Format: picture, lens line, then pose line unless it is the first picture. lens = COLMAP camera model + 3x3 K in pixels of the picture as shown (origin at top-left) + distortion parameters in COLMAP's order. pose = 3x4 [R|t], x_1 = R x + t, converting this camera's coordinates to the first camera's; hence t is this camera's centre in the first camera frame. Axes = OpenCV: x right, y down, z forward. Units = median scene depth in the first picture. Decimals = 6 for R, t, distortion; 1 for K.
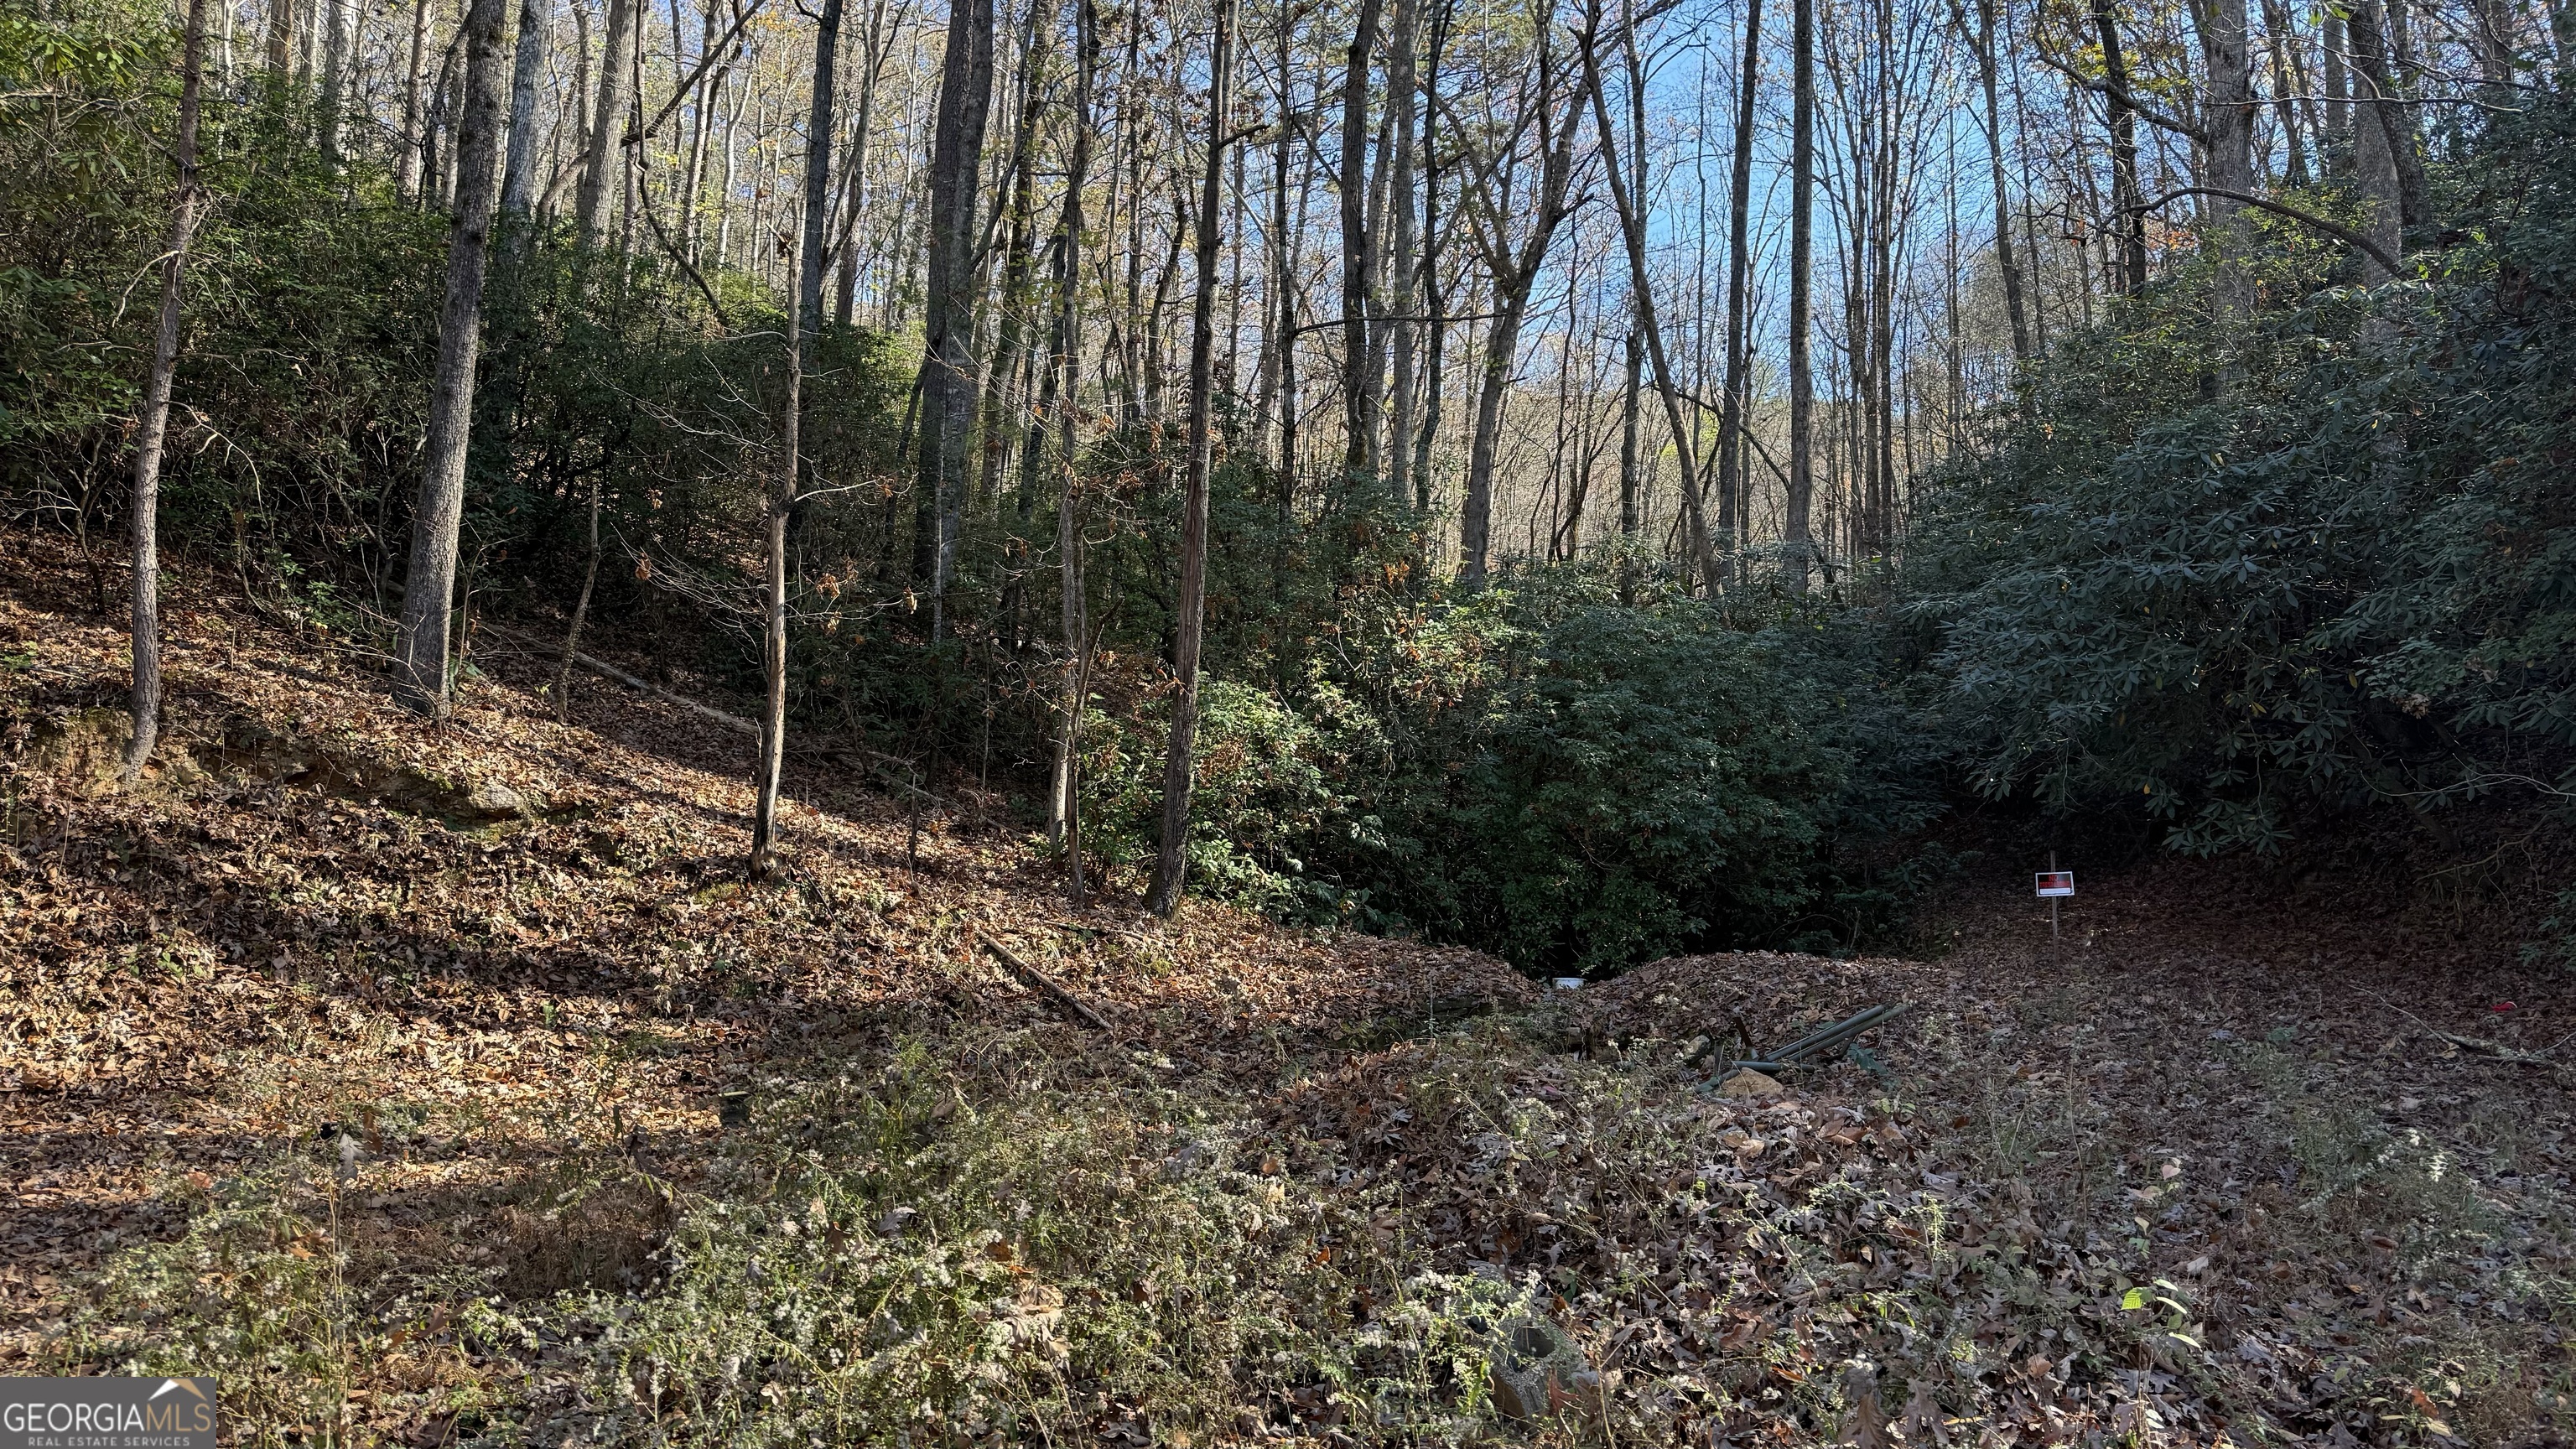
lens RADIAL K [[1807.1, 0, 1302.0], [0, 1807.1, 741.0], [0, 0, 1]] dist [0.049528, -0.060416]
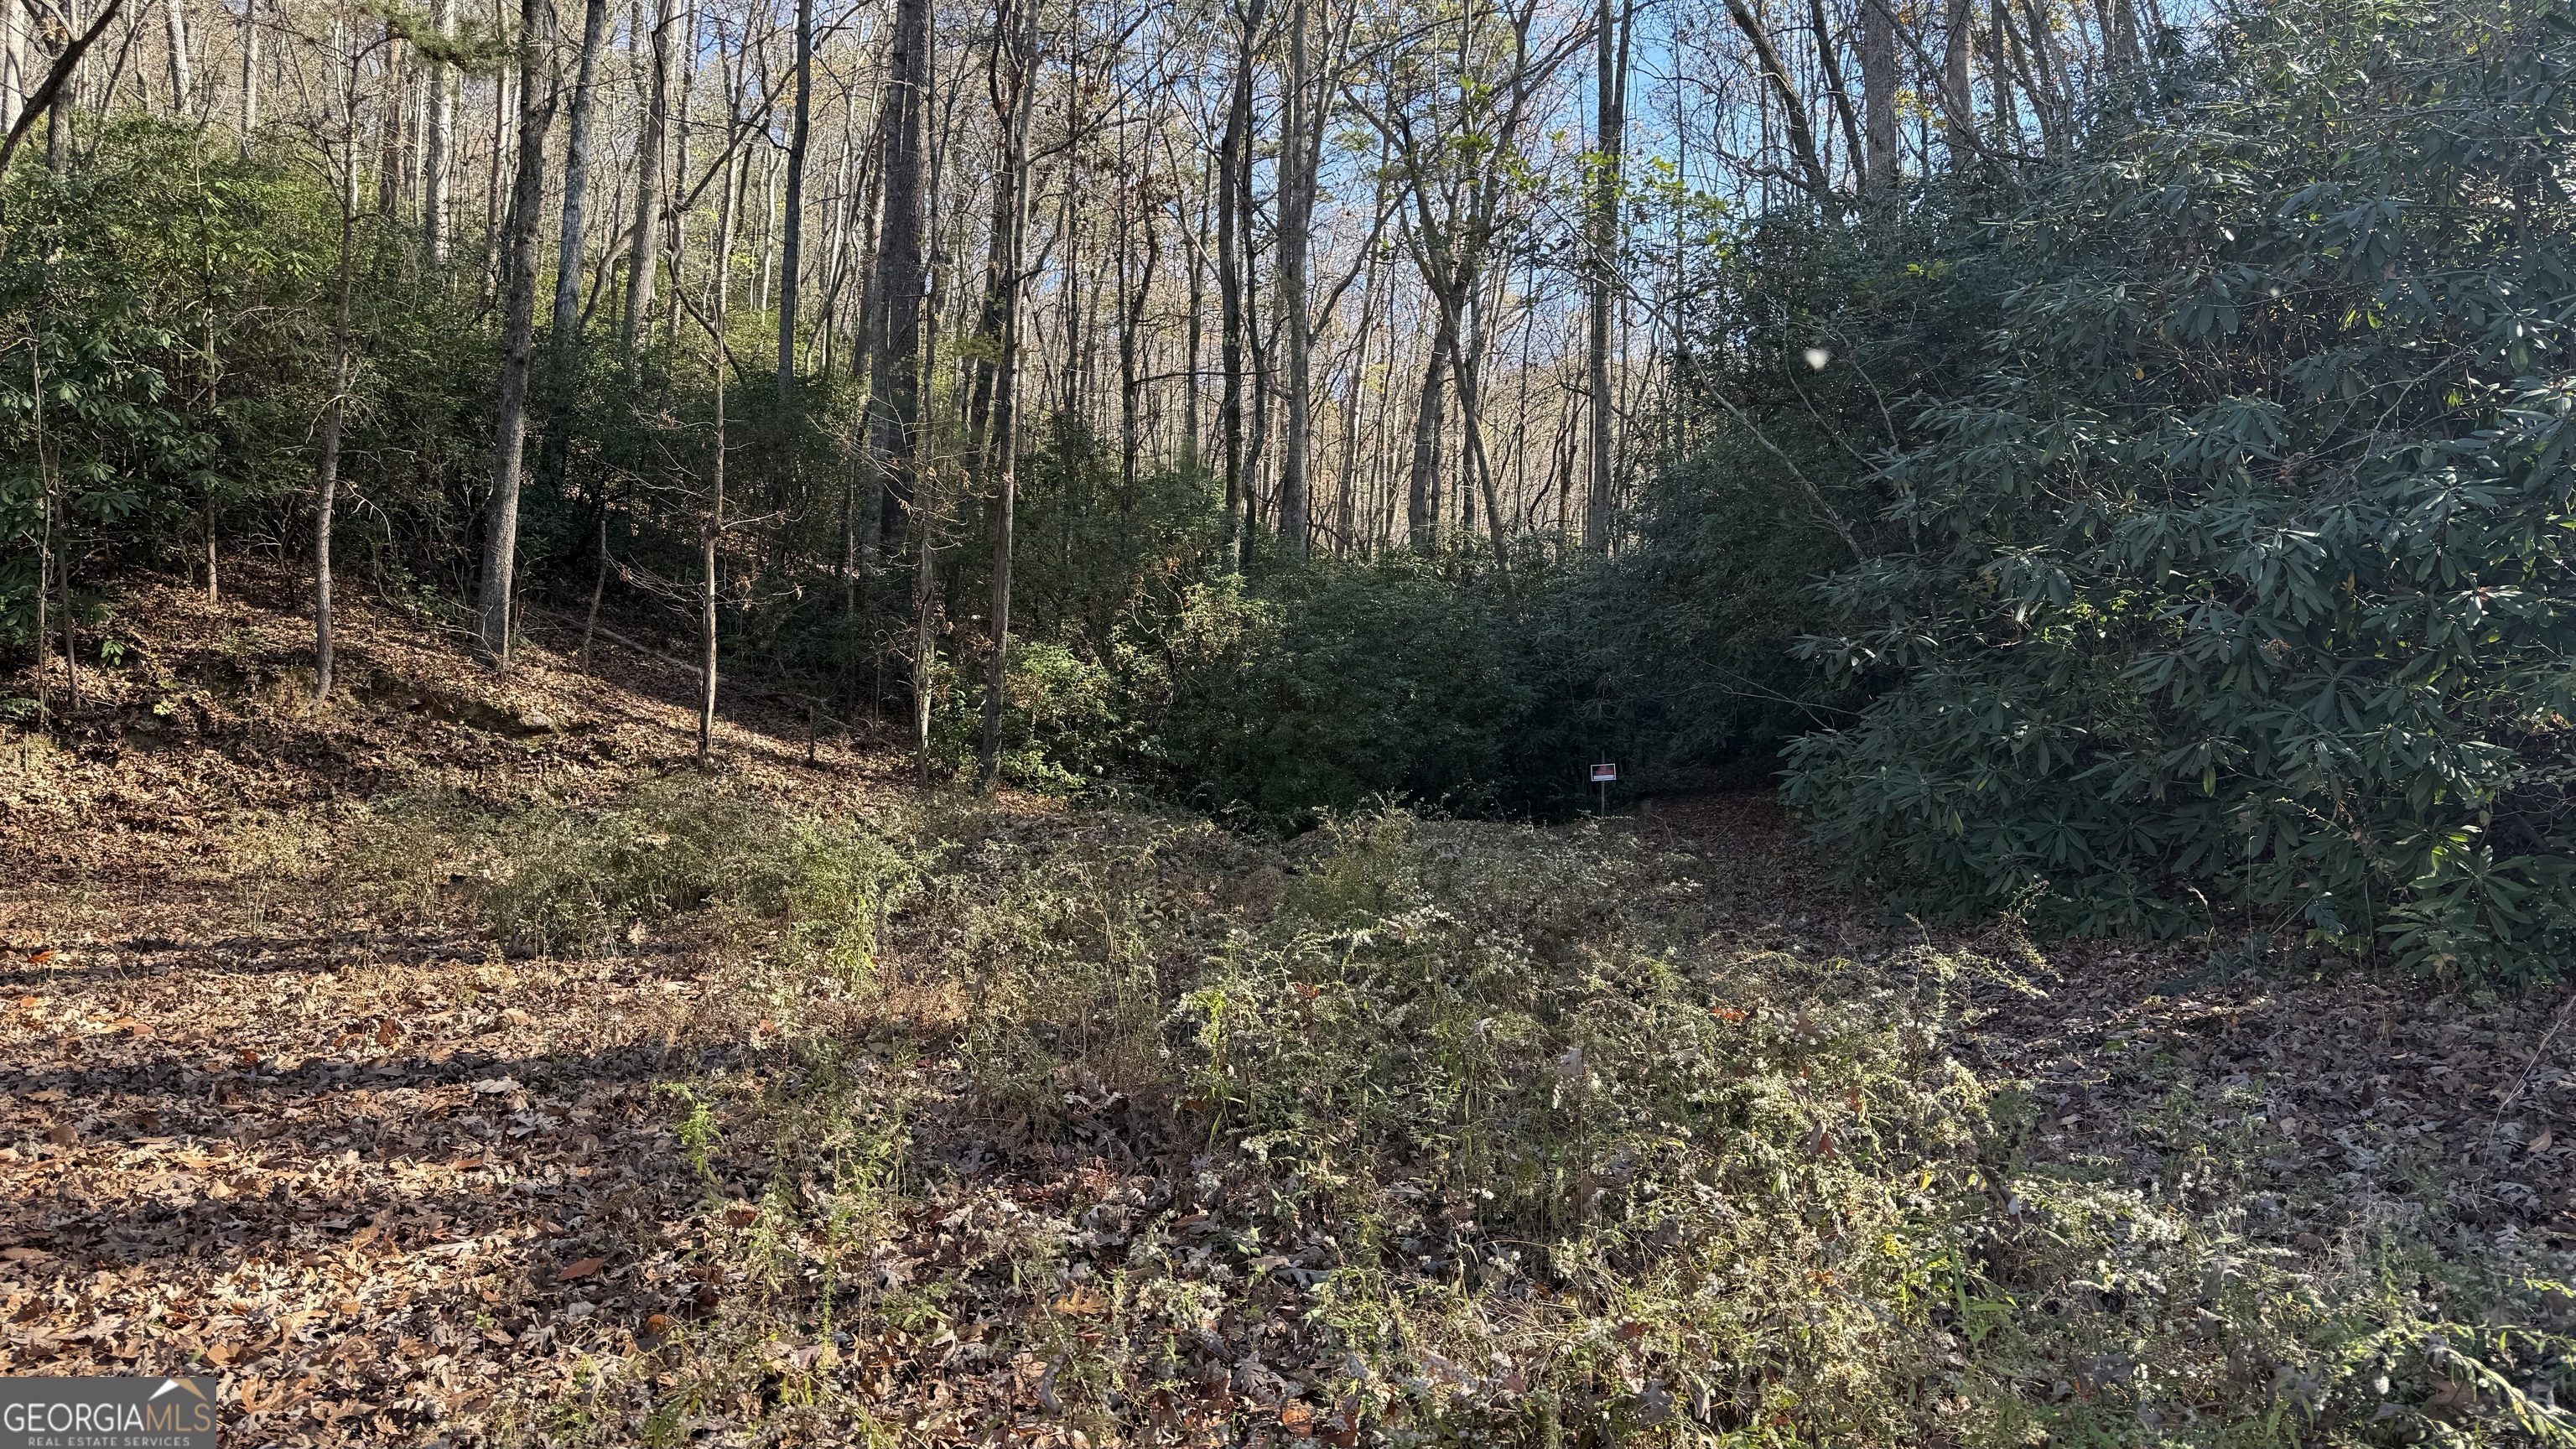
lens RADIAL K [[1807.1, 0, 1294.7], [0, 1807.1, 715.6], [0, 0, 1]] dist [0.049528, -0.060416]
pose [[0.998473, -0.014009, -0.053440, 0.295886], [0.014148, 0.999897, 0.002234, 0.032260], [0.053404, -0.002987, 0.998569, -0.538032]]
